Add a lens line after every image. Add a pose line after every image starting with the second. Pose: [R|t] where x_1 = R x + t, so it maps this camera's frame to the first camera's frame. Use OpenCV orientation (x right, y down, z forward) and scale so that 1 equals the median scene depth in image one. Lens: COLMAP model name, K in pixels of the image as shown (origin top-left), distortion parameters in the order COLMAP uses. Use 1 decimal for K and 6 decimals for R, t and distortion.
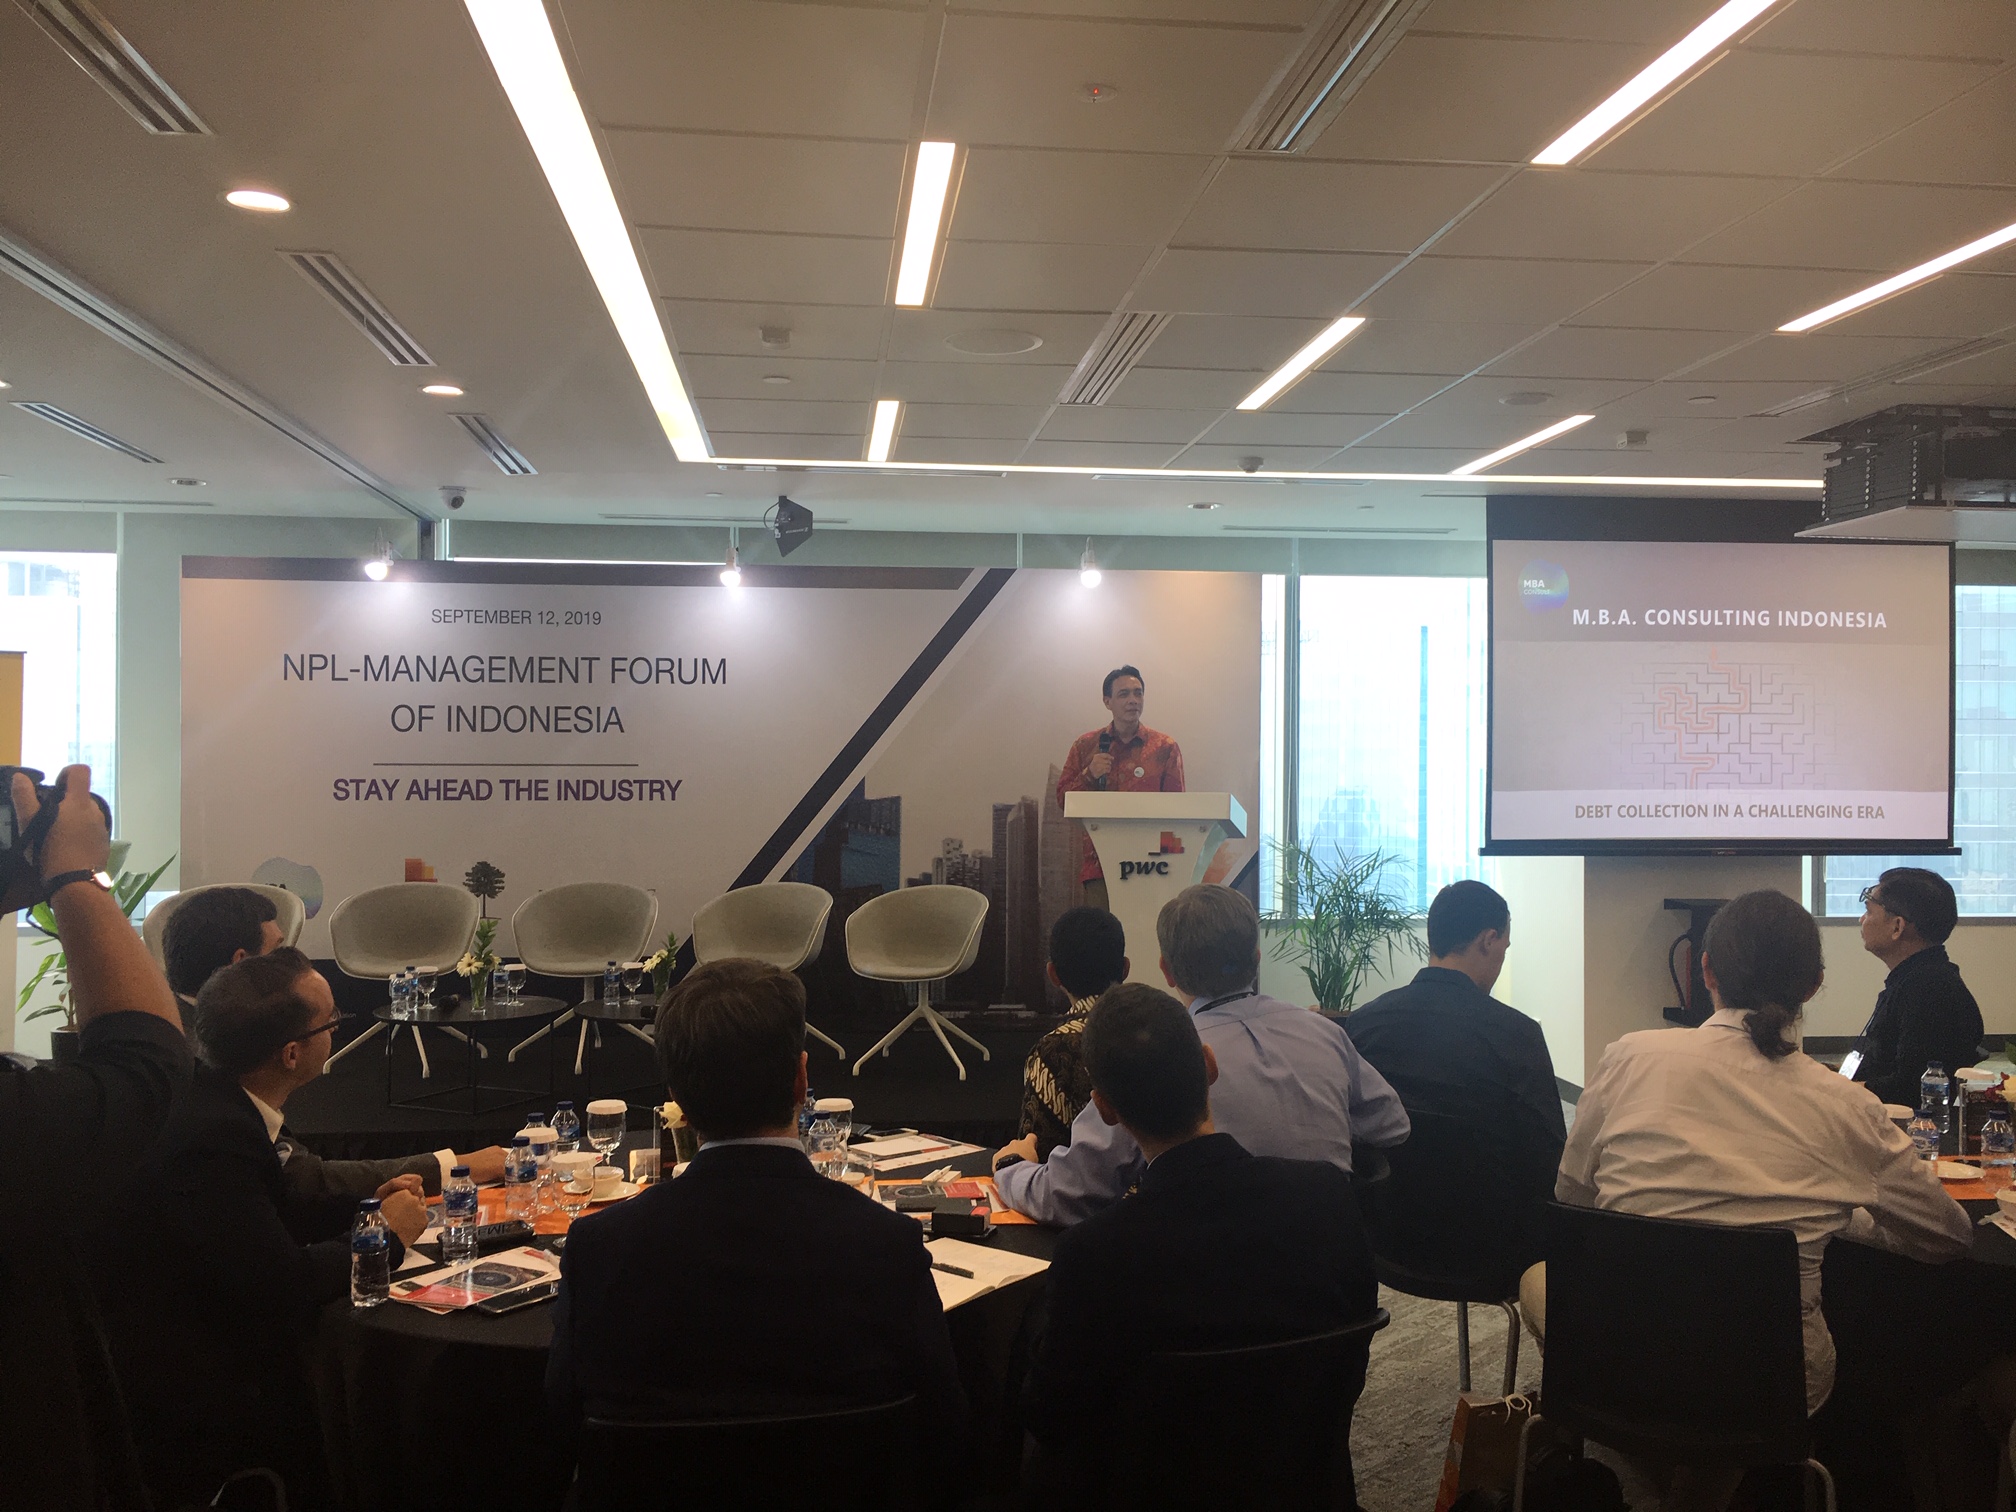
lens RADIAL K [[1762.2, 0, 1008.0], [0, 1762.2, 756.0], [0, 0, 1]] dist [0.008467, -0.000368]
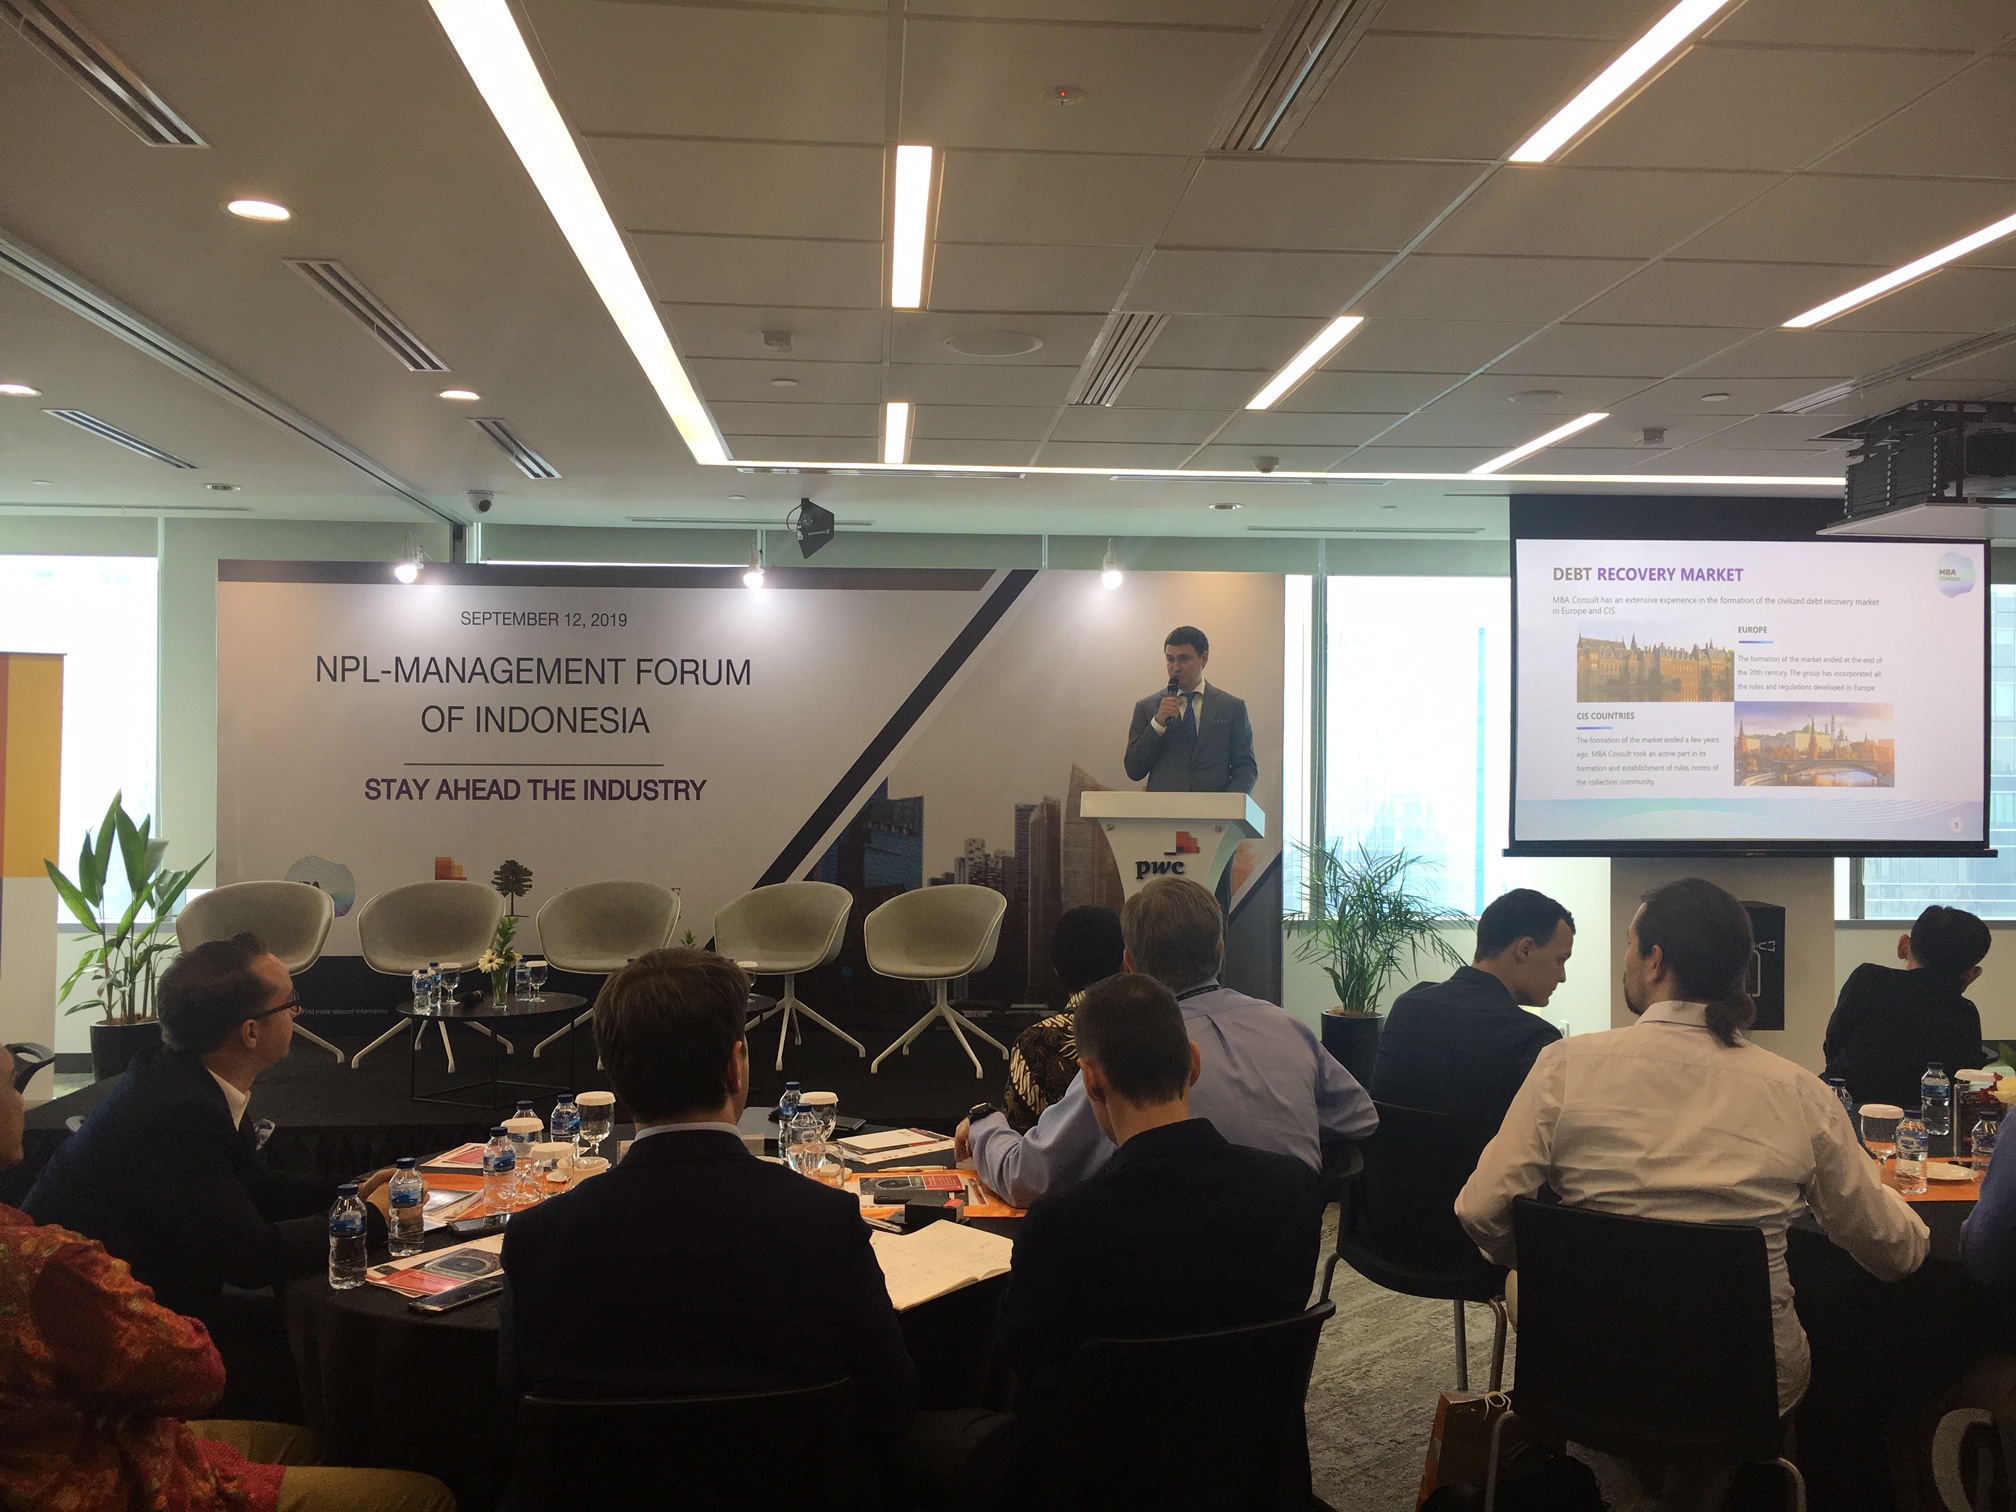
lens RADIAL K [[1762.2, 0, 1008.0], [0, 1762.2, 756.0], [0, 0, 1]] dist [0.008467, -0.000368]
pose [[0.999483, 0.000342, -0.032165, 0.022912], [-0.000401, 0.999998, -0.001831, 0.001884], [0.032165, 0.001843, 0.999481, -0.004502]]
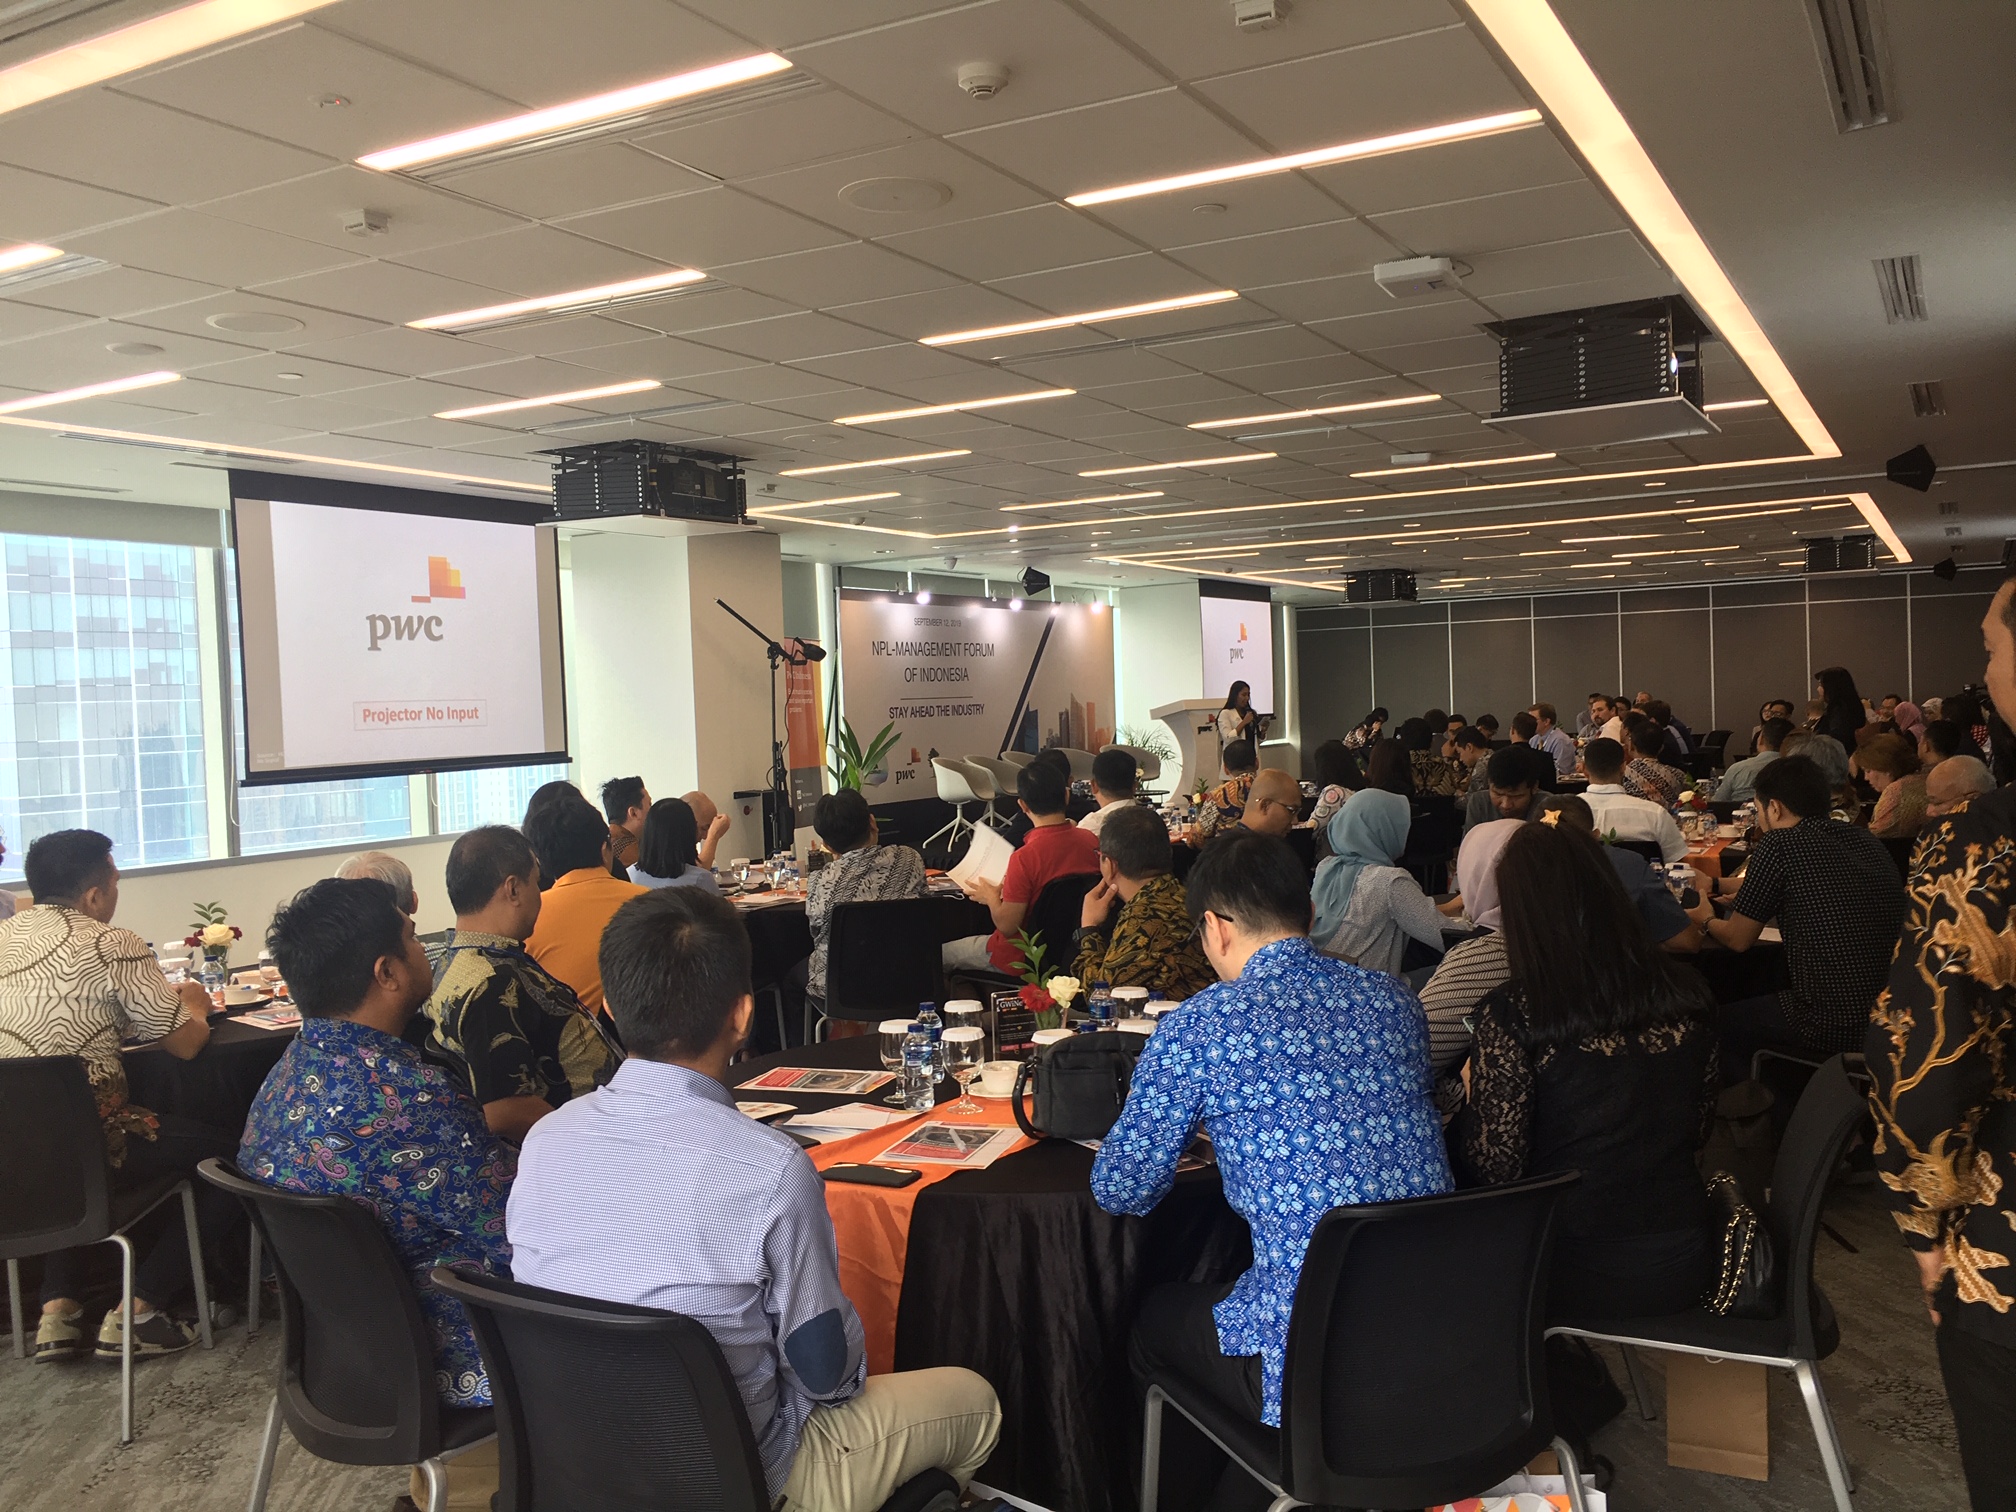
lens RADIAL K [[1762.2, 0, 1008.0], [0, 1762.2, 756.0], [0, 0, 1]] dist [0.008467, -0.000368]
pose [[0.571411, -0.049705, 0.819158, -2.075638], [0.022462, 0.998737, 0.044933, -0.019085], [-0.820357, -0.007276, 0.571806, -0.206406]]
